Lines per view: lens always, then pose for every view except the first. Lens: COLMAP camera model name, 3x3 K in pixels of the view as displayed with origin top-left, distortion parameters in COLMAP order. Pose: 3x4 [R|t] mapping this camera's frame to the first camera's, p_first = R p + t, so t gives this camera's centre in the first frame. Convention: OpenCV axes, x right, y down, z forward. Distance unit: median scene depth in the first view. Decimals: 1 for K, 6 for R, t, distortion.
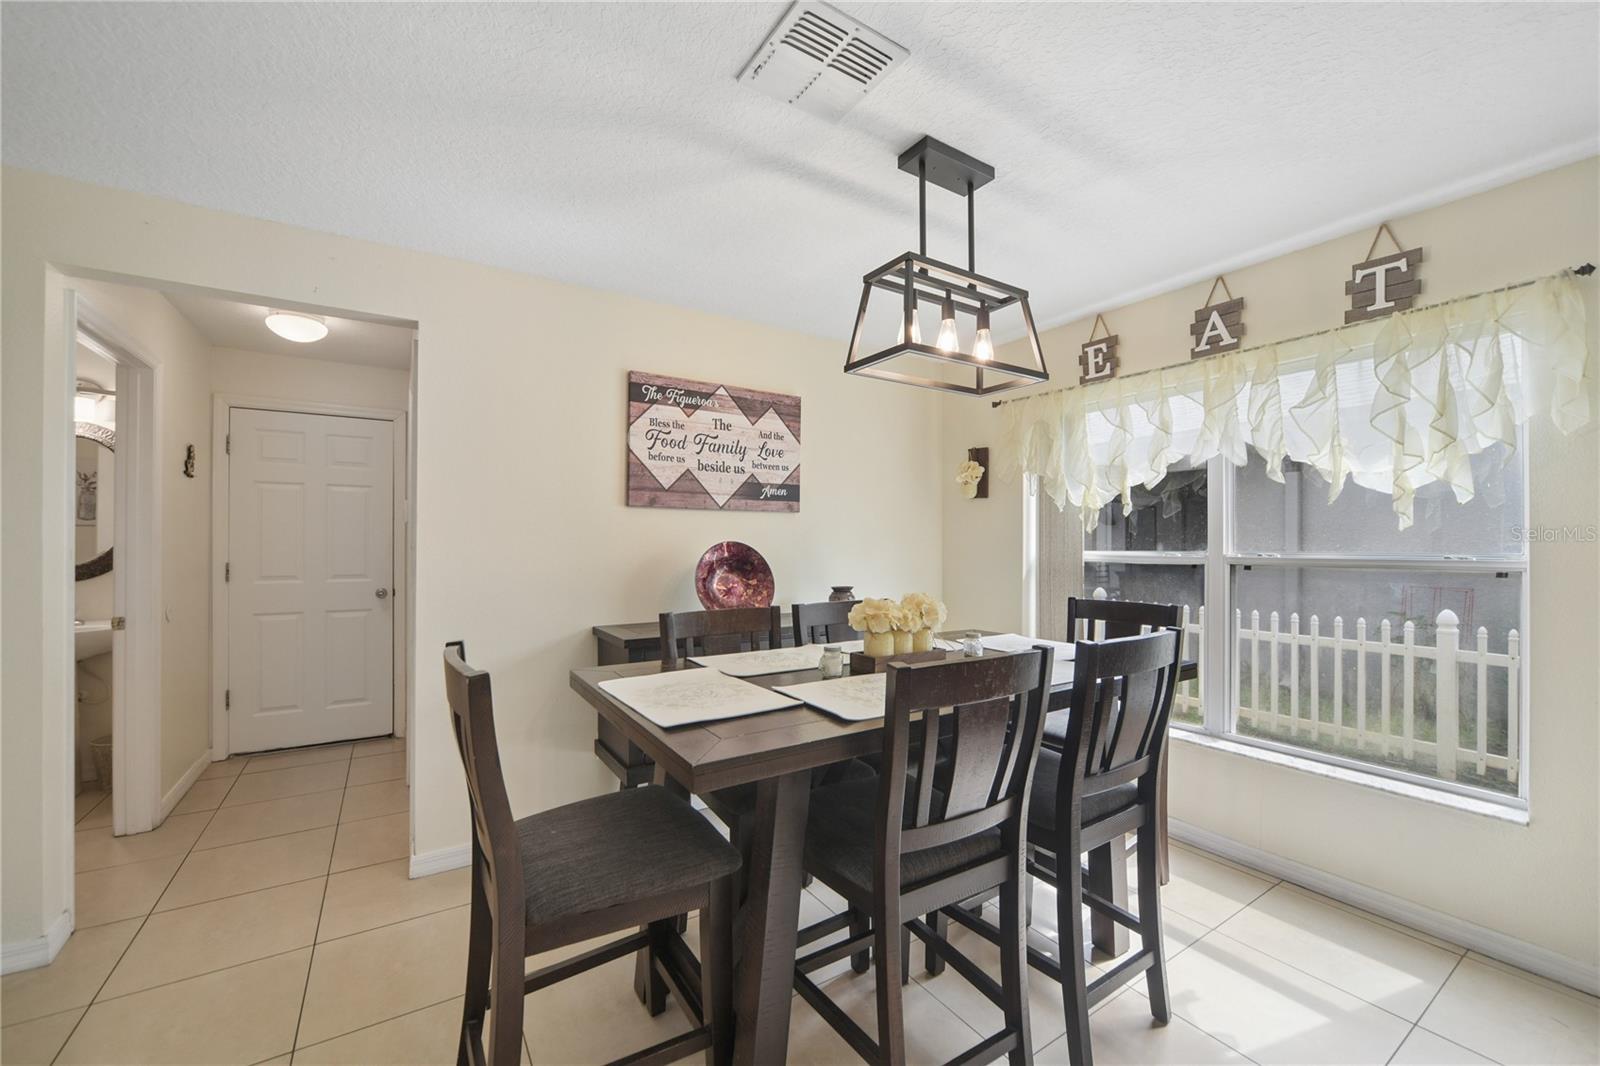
lens RADIAL K [[620.9, 0, 798.2], [0, 620.9, 535.2], [0, 0, 1]] dist [-0.019253, 0.000463]
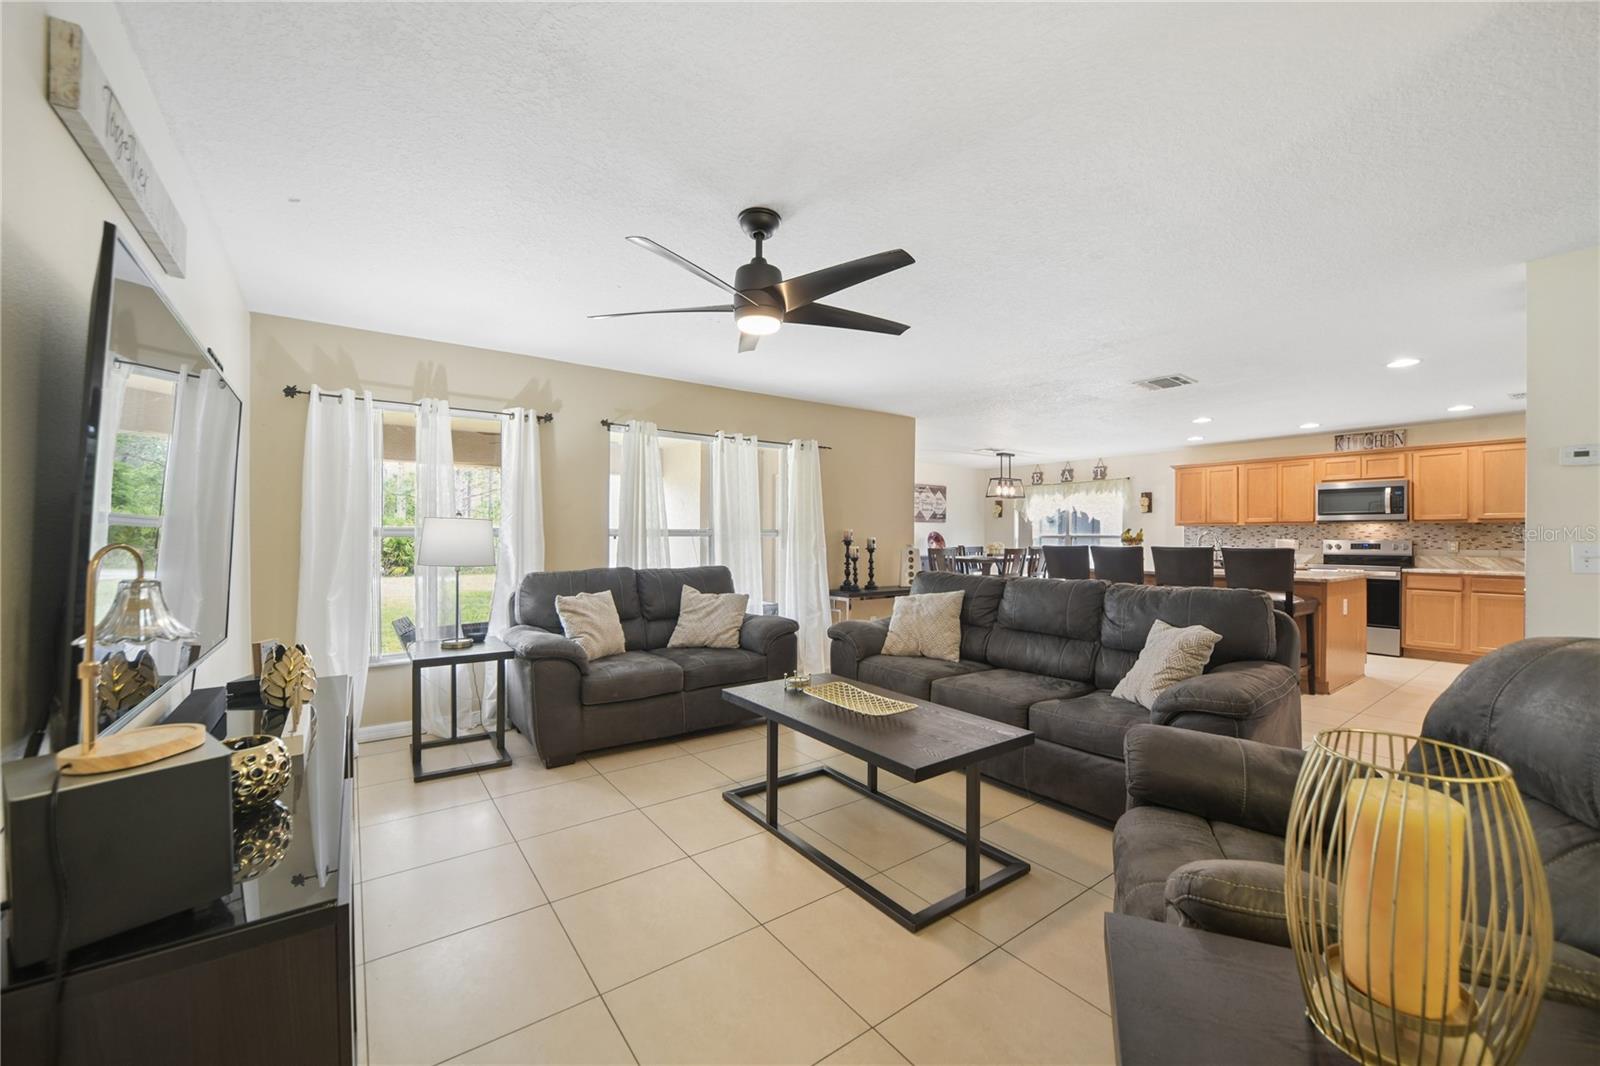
lens RADIAL K [[620.9, 0, 786.7], [0, 620.9, 540.9], [0, 0, 1]] dist [-0.019253, 0.000463]
pose [[0.998835, -0.000586, 0.048258, -1.090561], [-0.000292, 0.999835, 0.018173, 0.000299], [-0.048260, -0.018166, 0.998670, -2.419824]]
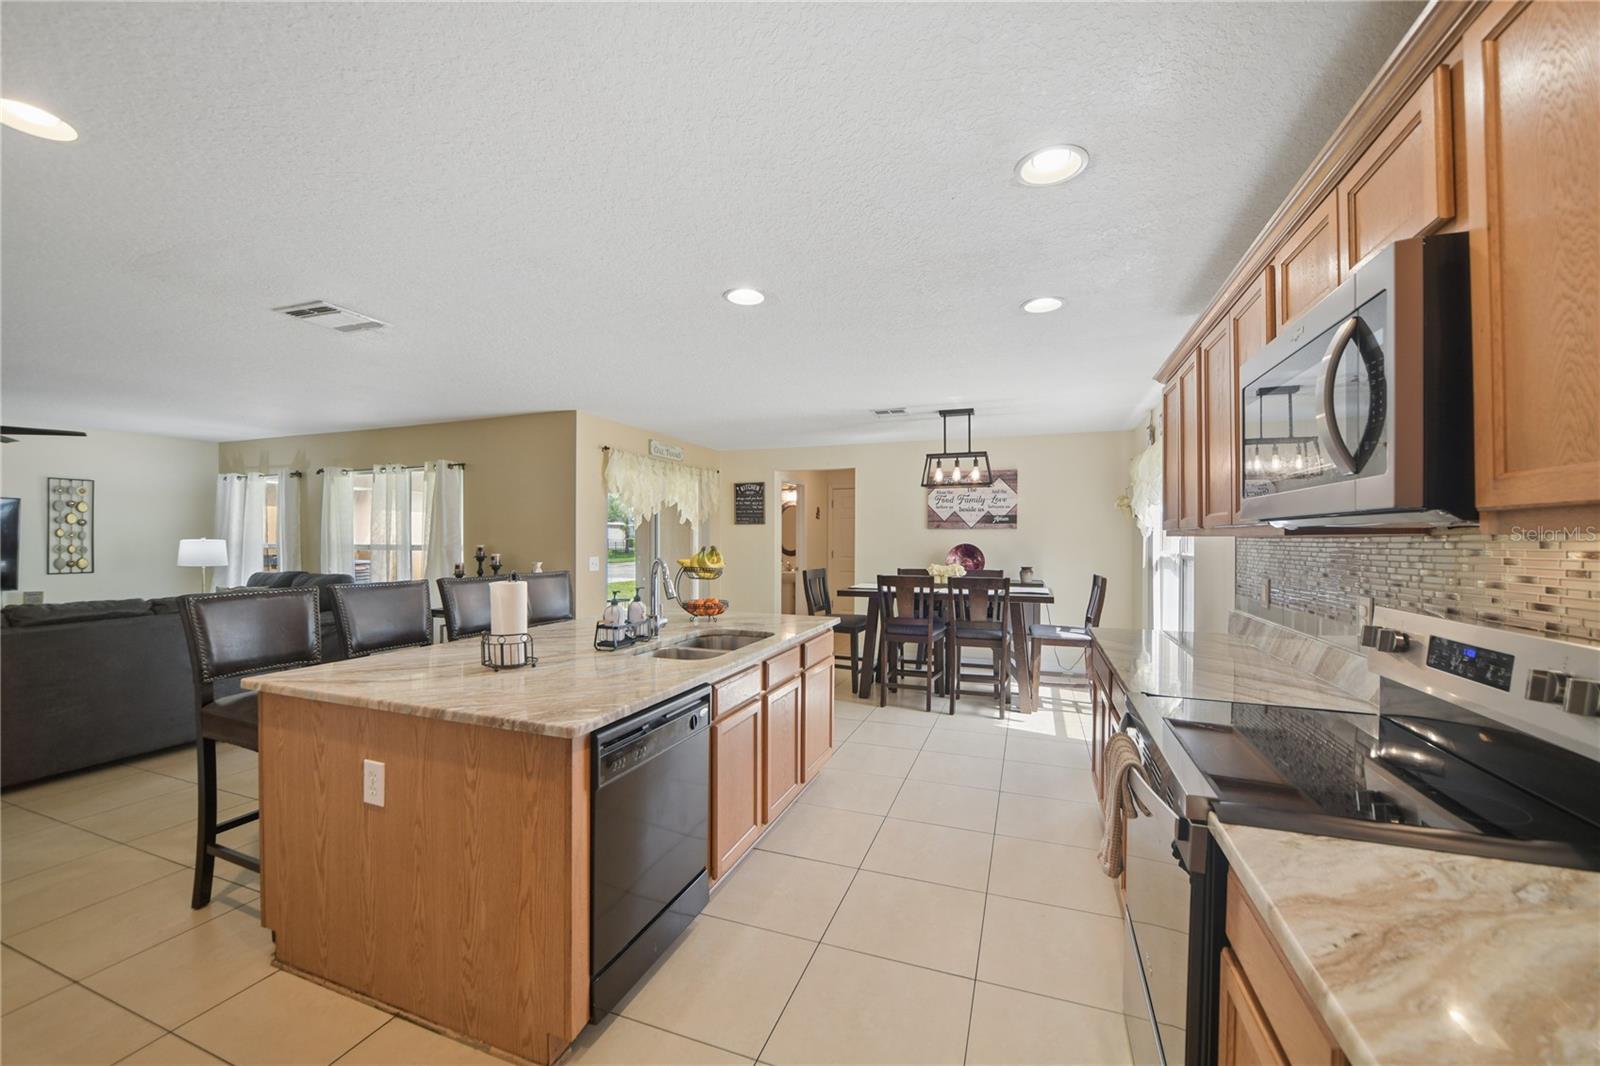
lens RADIAL K [[620.9, 0, 795.2], [0, 620.9, 540.9], [0, 0, 1]] dist [-0.019253, 0.000463]
pose [[0.589747, 0.002037, -0.807586, 1.306600], [0.009610, 0.999908, 0.009540, -0.026994], [0.807531, -0.013387, 0.589673, -0.796935]]
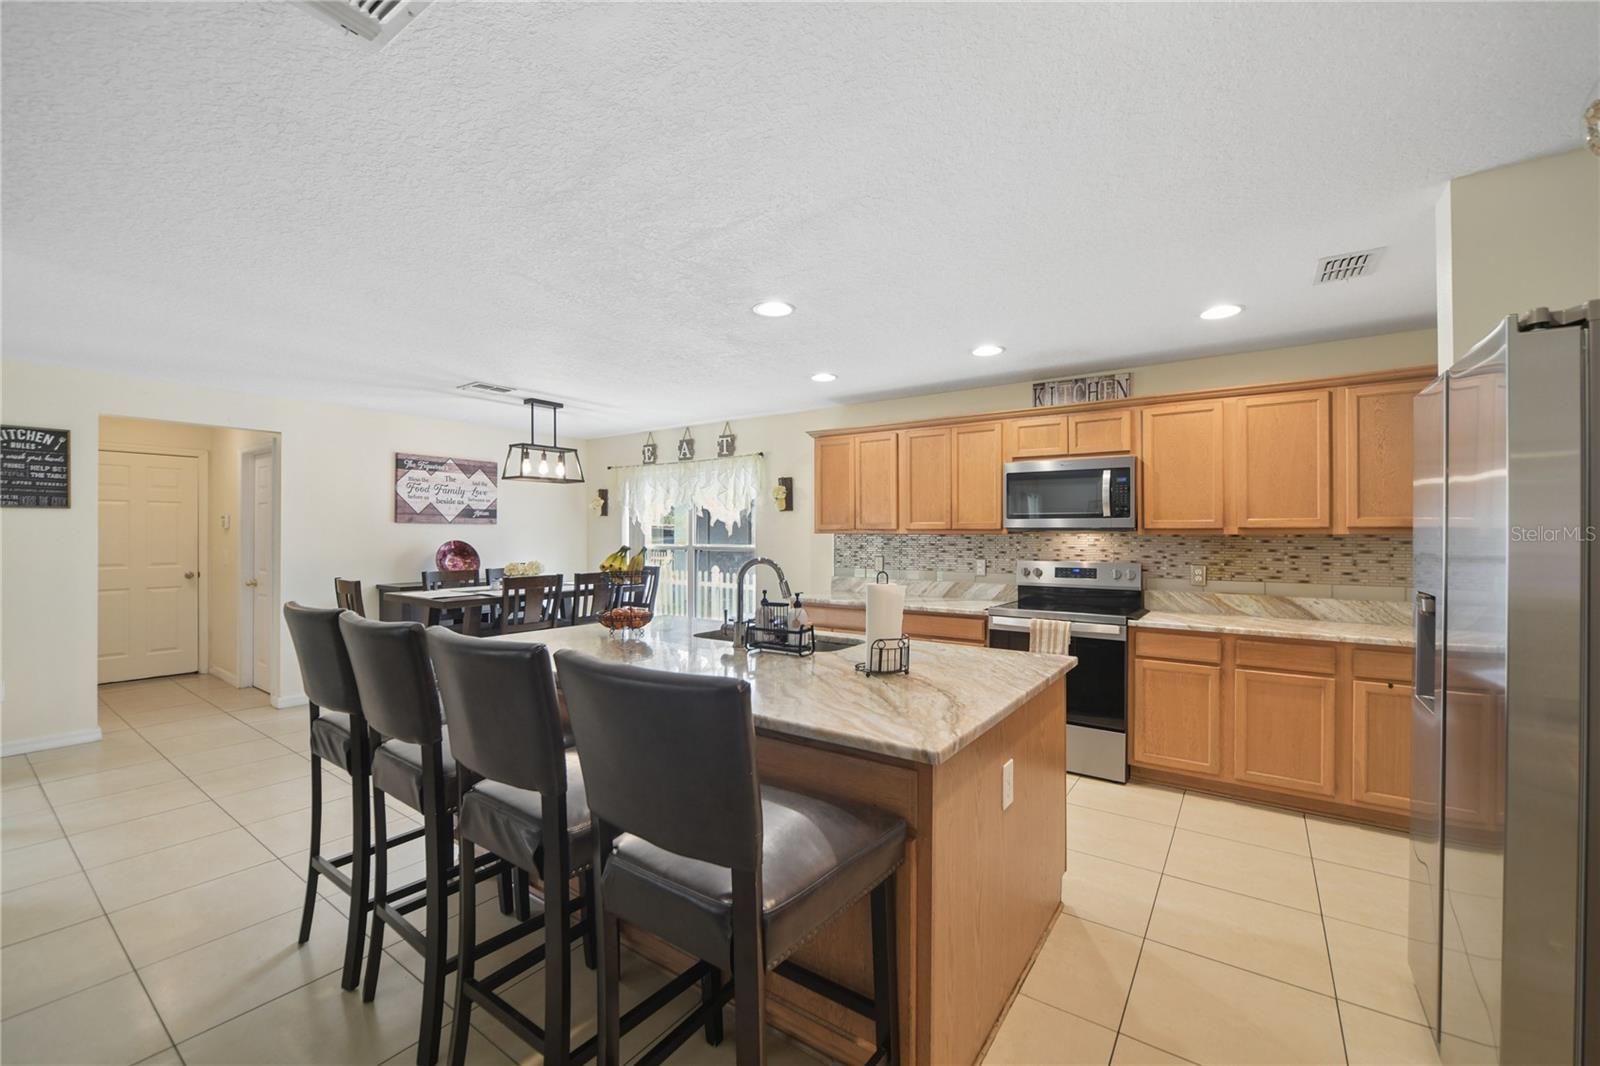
lens RADIAL K [[645.3, 0, 800.8], [0, 645.3, 533.4], [0, 0, 1]] dist [-0.018433, 0.000873]
pose [[0.928060, 0.000224, 0.372430, 0.147827], [-0.004270, 0.999941, 0.010037, -0.036681], [-0.372406, -0.010905, 0.928006, -1.280556]]
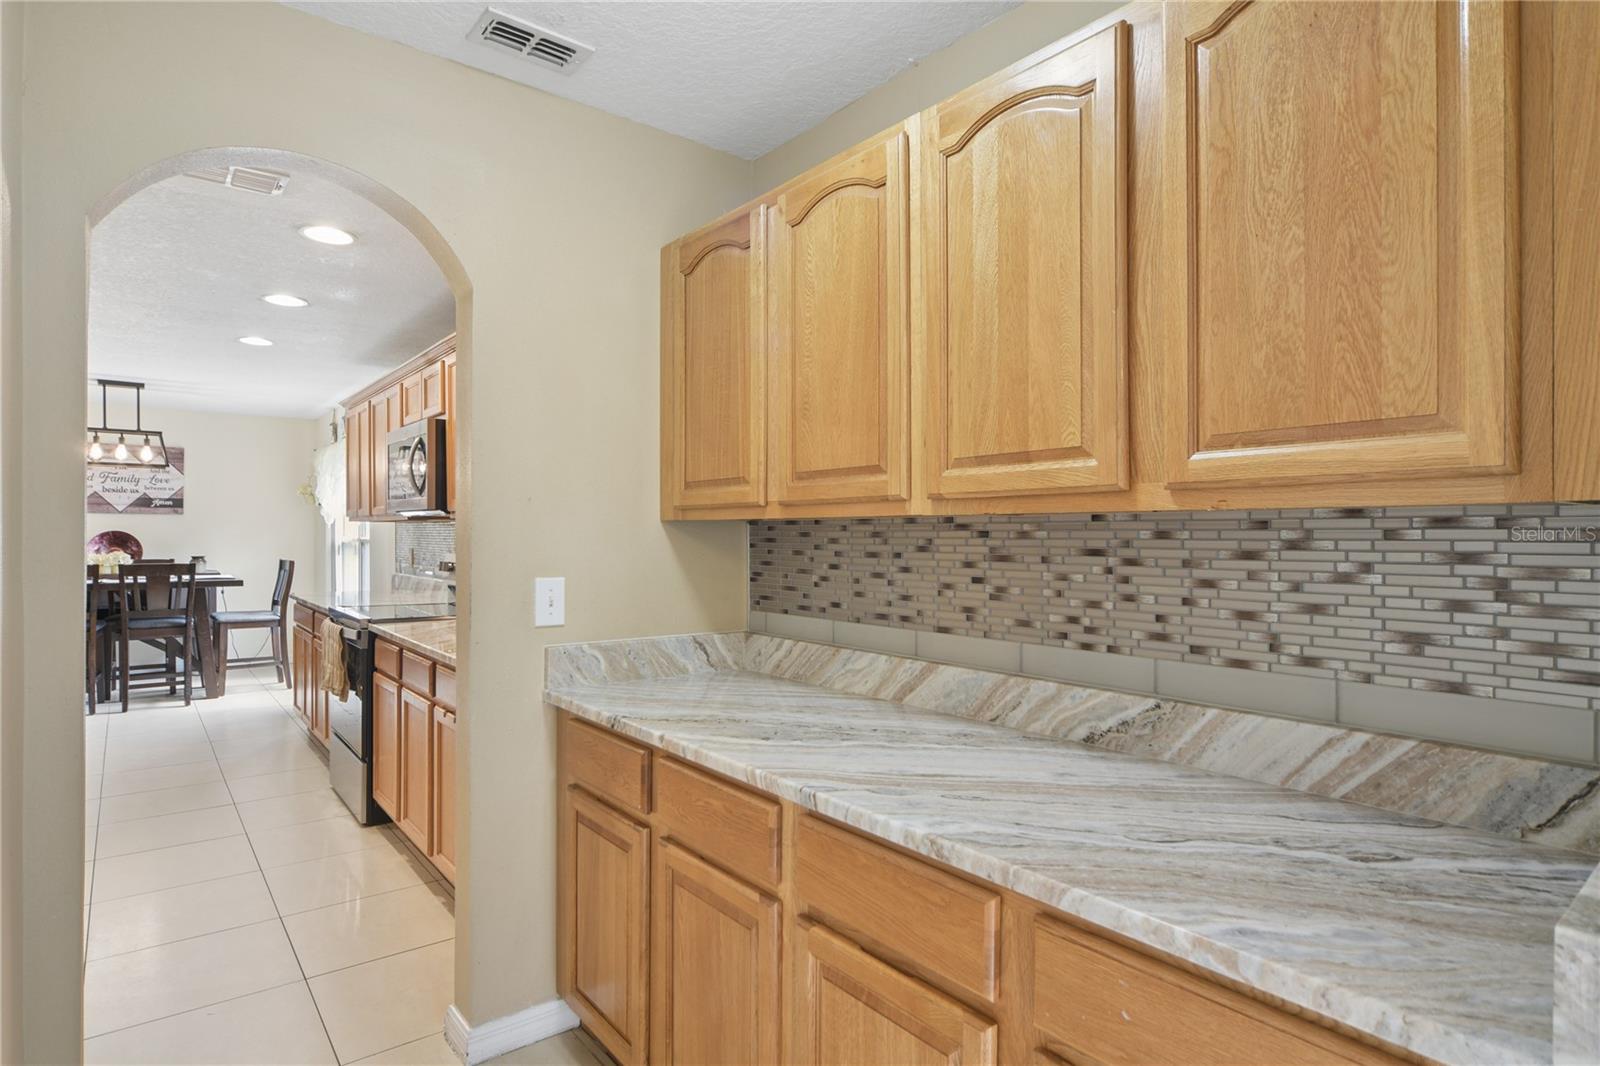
lens RADIAL K [[880.9, 0, 798.3], [0, 880.9, 537.6], [0, 0, 1]] dist [-0.000848, 0.001165]
pose [[0.997007, -0.000131, 0.077313, 1.710829], [-0.001203, 0.999851, 0.017204, -0.017848], [-0.077304, -0.017245, 0.996858, -1.777826]]
